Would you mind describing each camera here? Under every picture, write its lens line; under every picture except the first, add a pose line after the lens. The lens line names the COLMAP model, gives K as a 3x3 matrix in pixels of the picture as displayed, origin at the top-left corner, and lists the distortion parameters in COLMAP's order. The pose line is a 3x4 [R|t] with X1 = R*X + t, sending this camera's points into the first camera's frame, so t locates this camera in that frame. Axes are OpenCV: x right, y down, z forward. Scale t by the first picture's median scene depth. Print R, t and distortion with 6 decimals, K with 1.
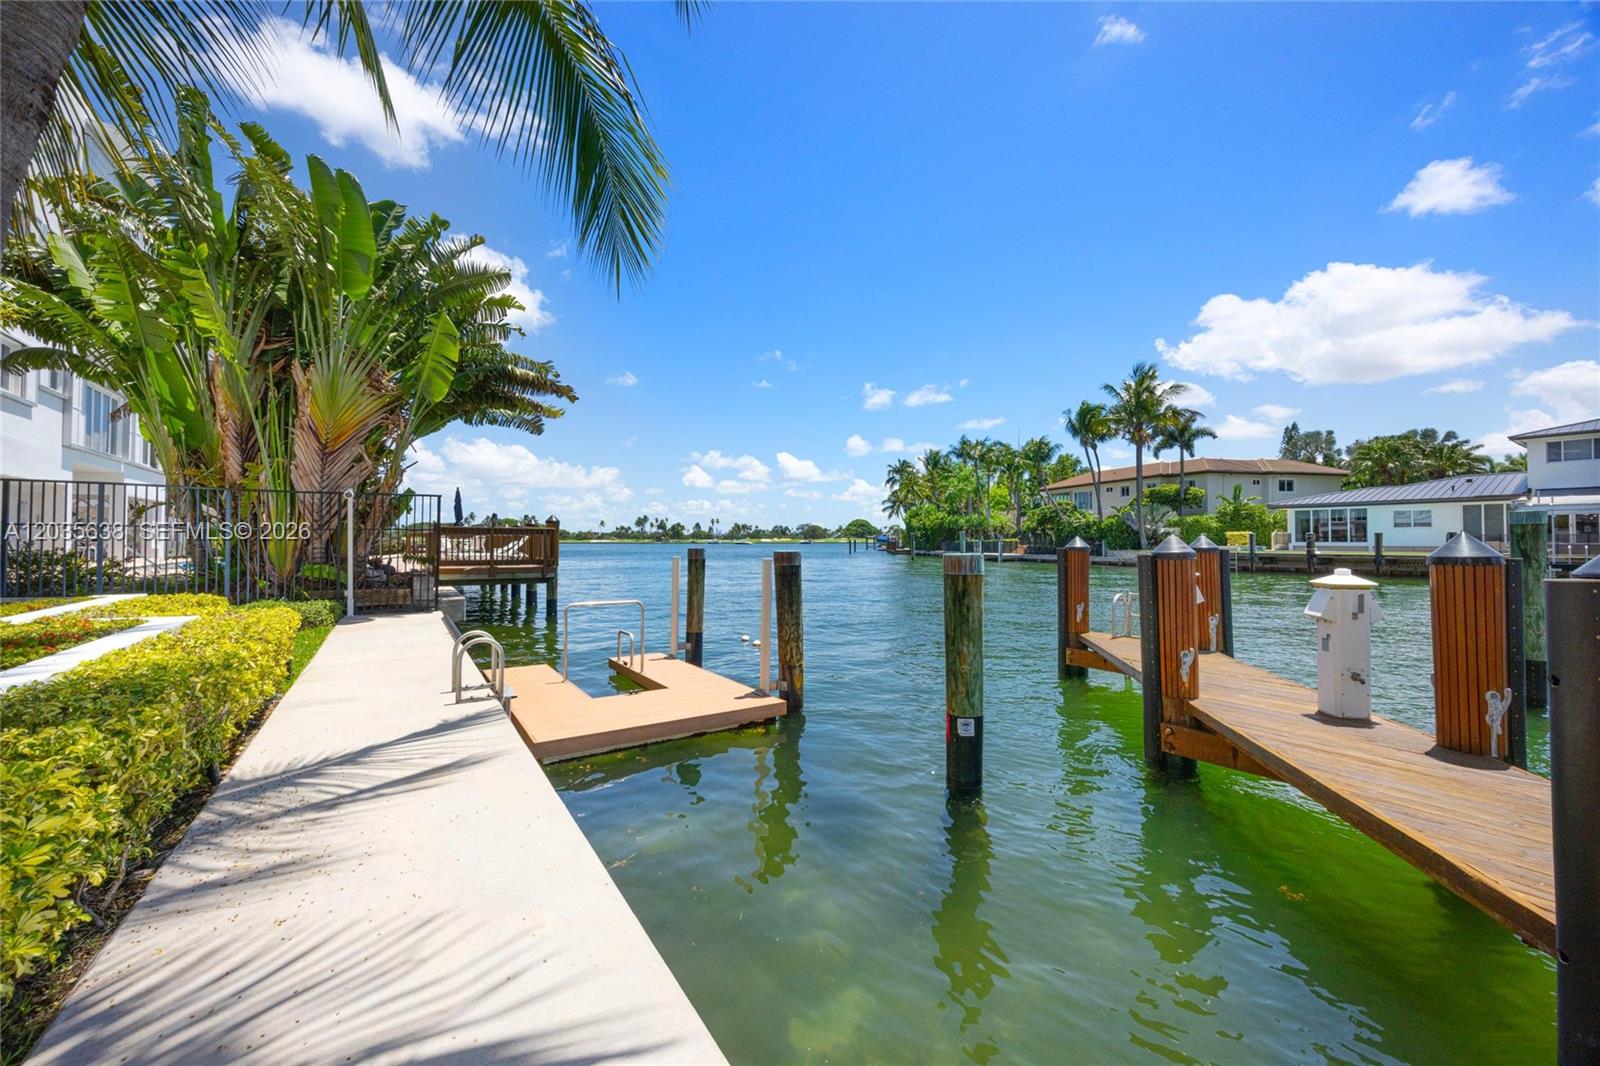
lens RADIAL K [[610.2, 0, 791.6], [0, 610.2, 531.9], [0, 0, 1]] dist [-0.007184, -0.000628]
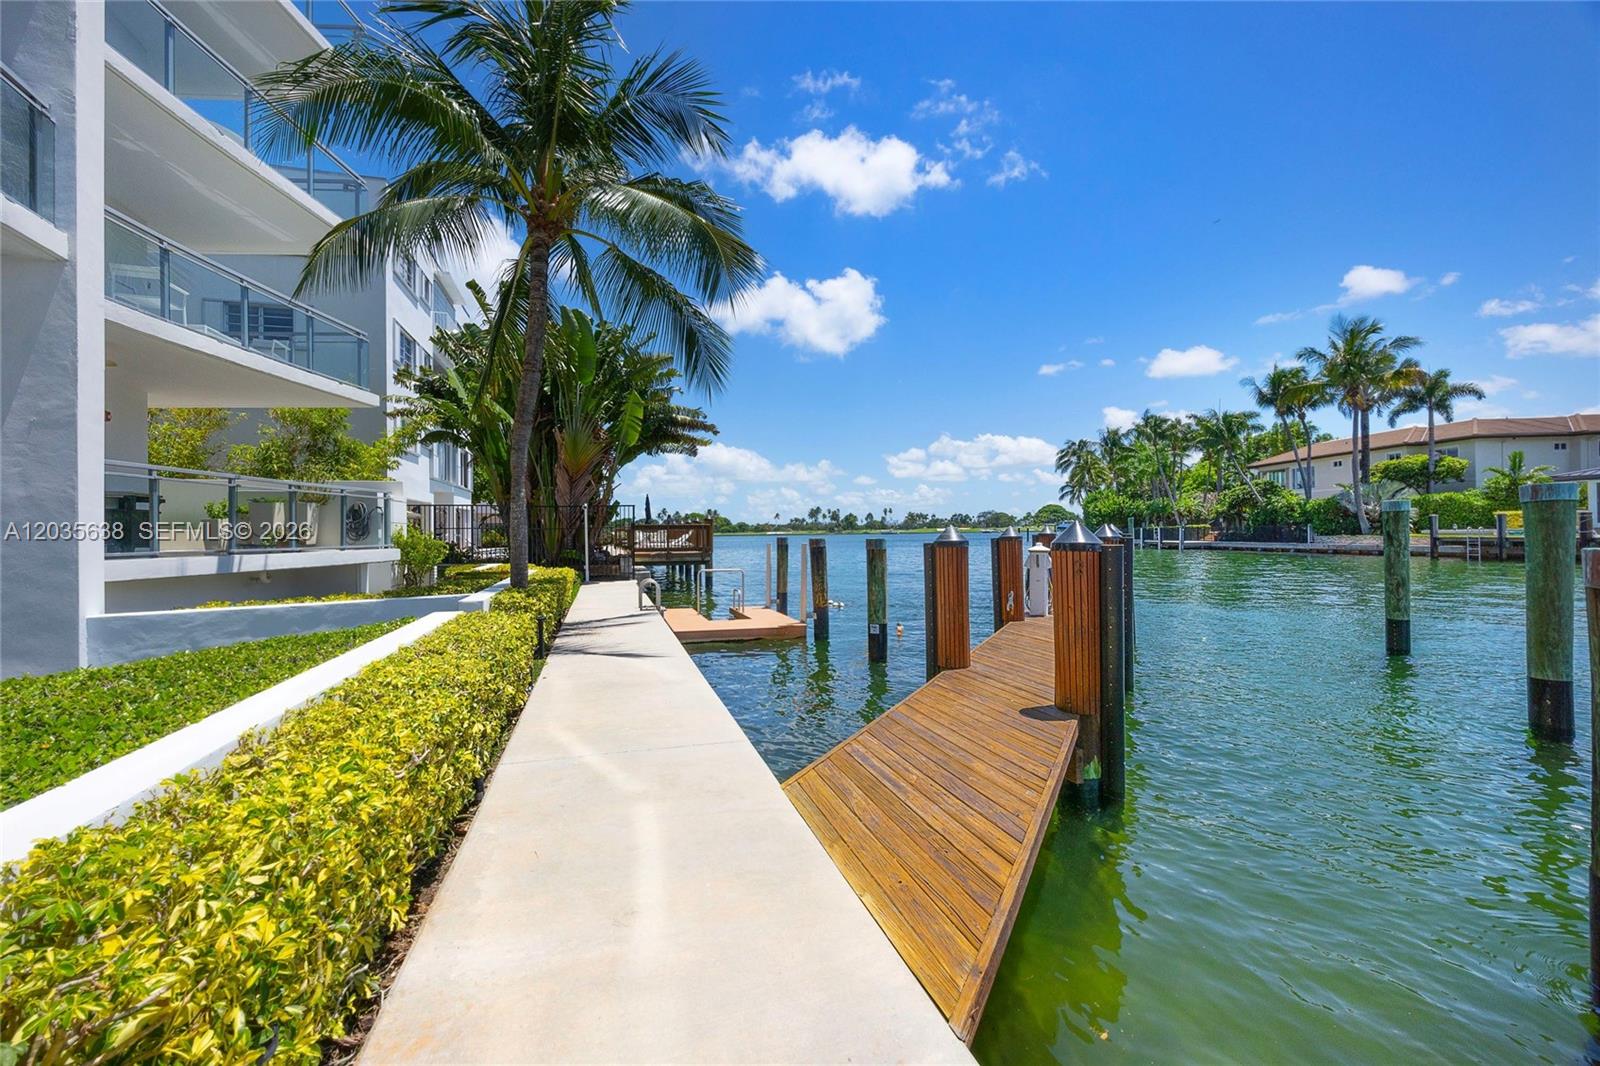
lens RADIAL K [[610.2, 0, 751.6], [0, 610.2, 527.5], [0, 0, 1]] dist [-0.007184, -0.000628]
pose [[0.939753, -0.015328, -0.341512, 0.056878], [0.018319, 0.999817, 0.005535, -0.001291], [0.341364, -0.011458, 0.939861, -0.087312]]
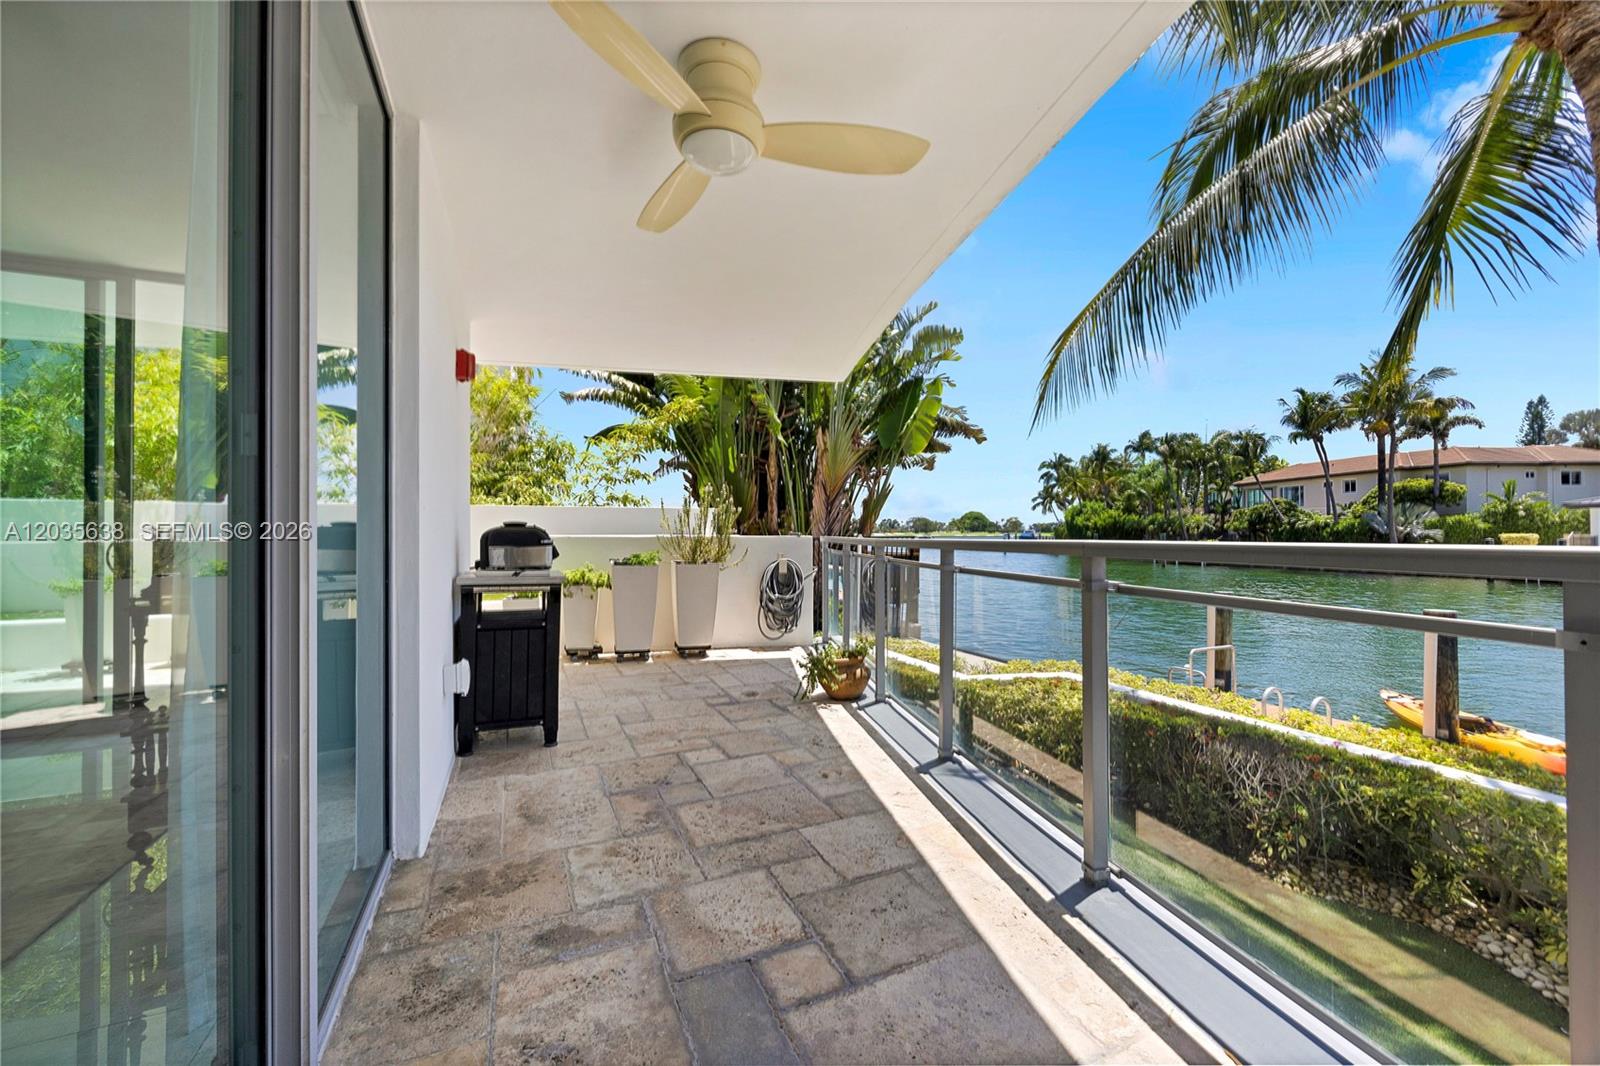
lens RADIAL K [[610.2, 0, 792.2], [0, 610.2, 528.9], [0, 0, 1]] dist [-0.007184, -0.000628]
pose [[0.985024, -0.007683, -0.172244, -0.140456], [0.008691, 0.999949, 0.005096, -0.019515], [0.172196, -0.006517, 0.985041, -0.037572]]
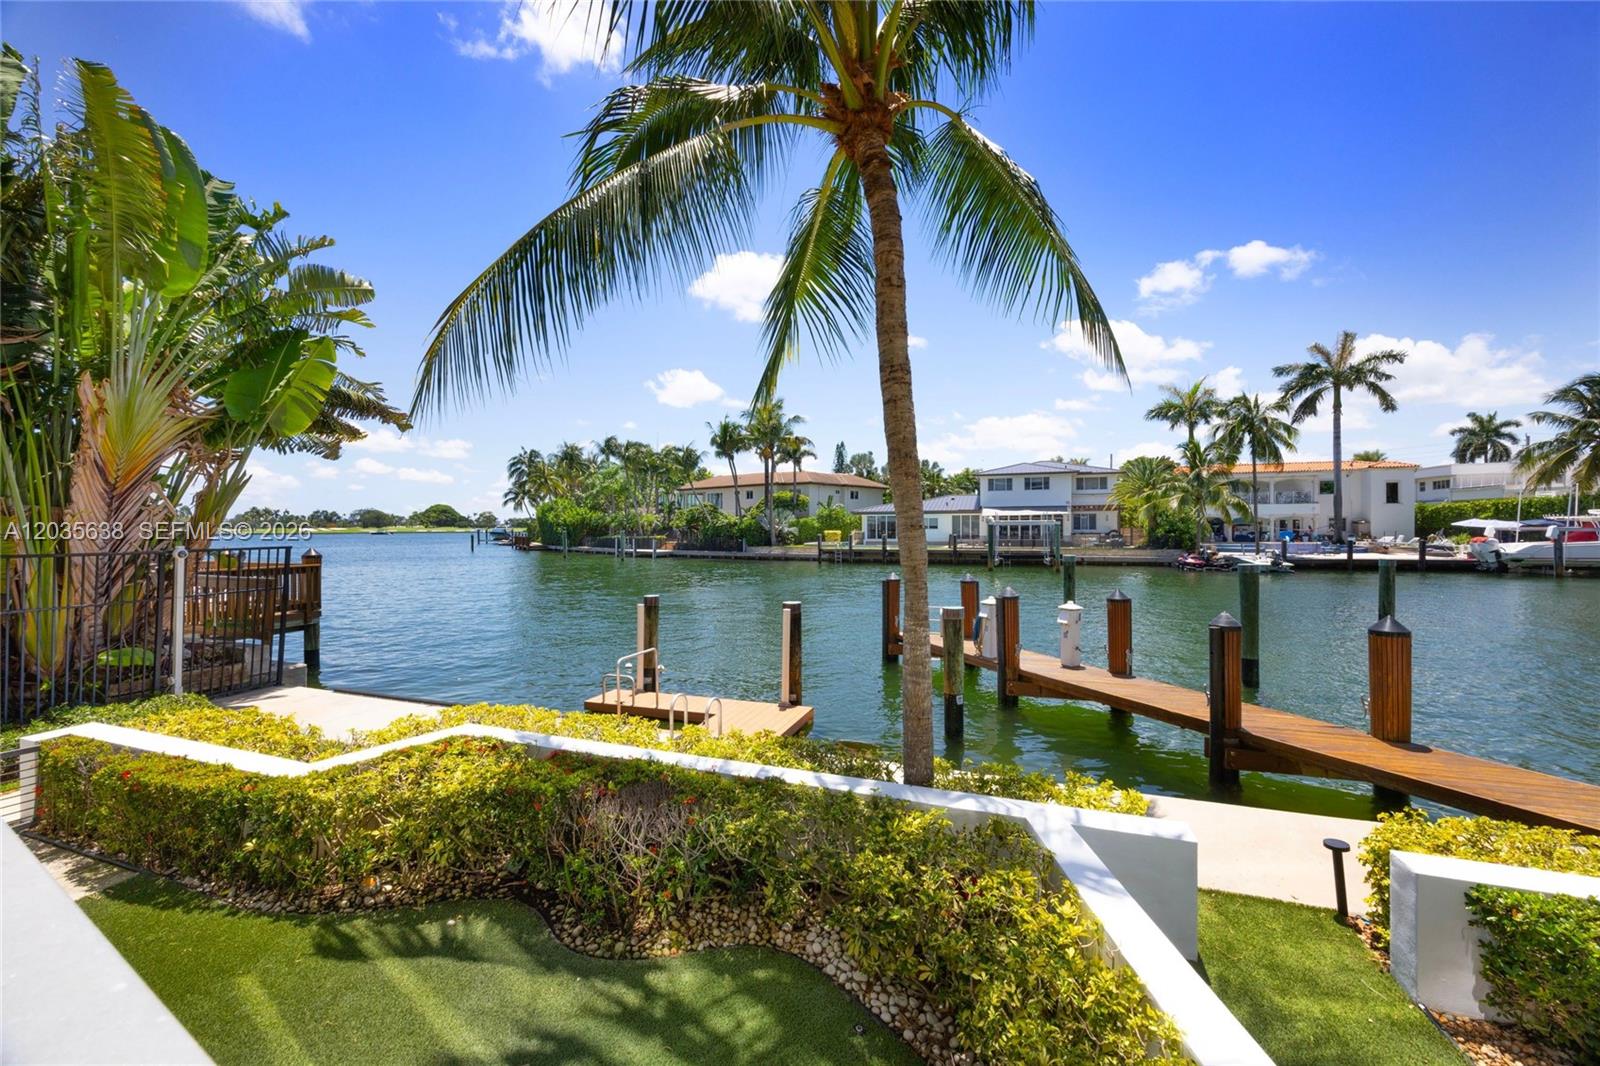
lens RADIAL K [[610.2, 0, 793.9], [0, 610.2, 524.2], [0, 0, 1]] dist [-0.007184, -0.000628]
pose [[0.801220, -0.002269, 0.598365, -0.123260], [-0.002907, 0.999966, 0.007683, -0.023305], [-0.598363, -0.007895, 0.801187, -0.017561]]
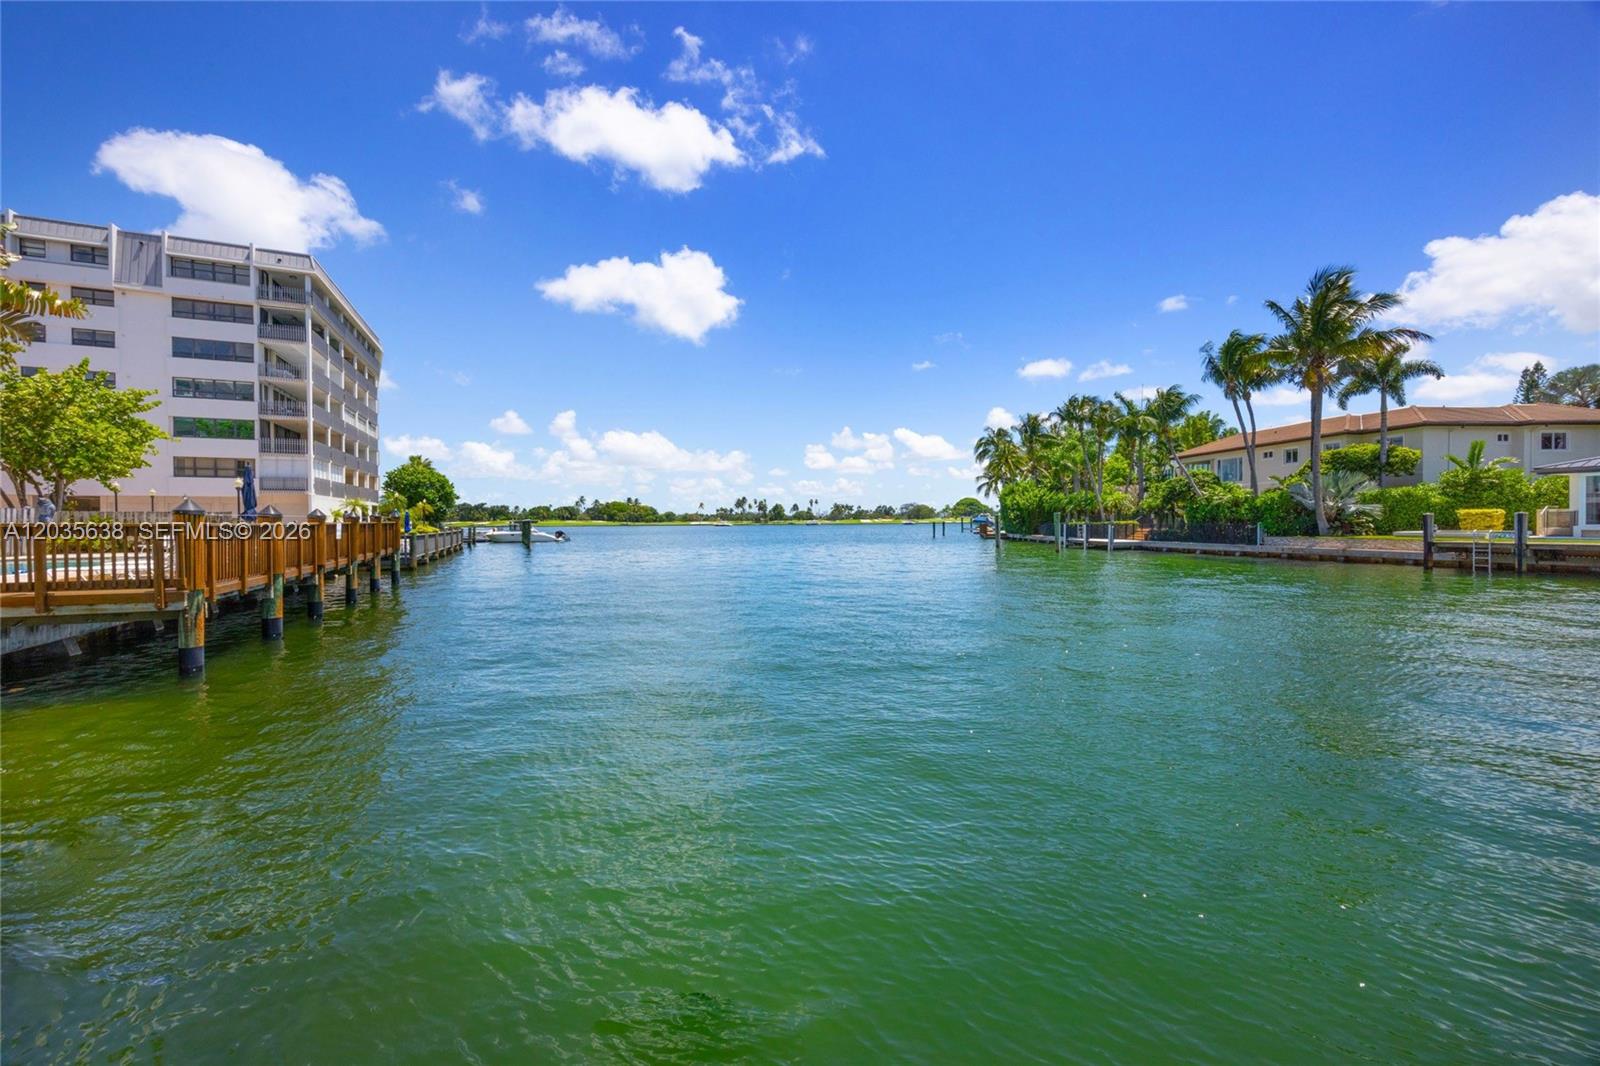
lens RADIAL K [[610.2, 0, 786.2], [0, 610.2, 534.8], [0, 0, 1]] dist [-0.007184, -0.000628]
pose [[0.983922, -0.003789, -0.178561, 0.082444], [0.010363, 0.999302, 0.035902, -0.003974], [0.178300, -0.037175, 0.983274, 0.178959]]
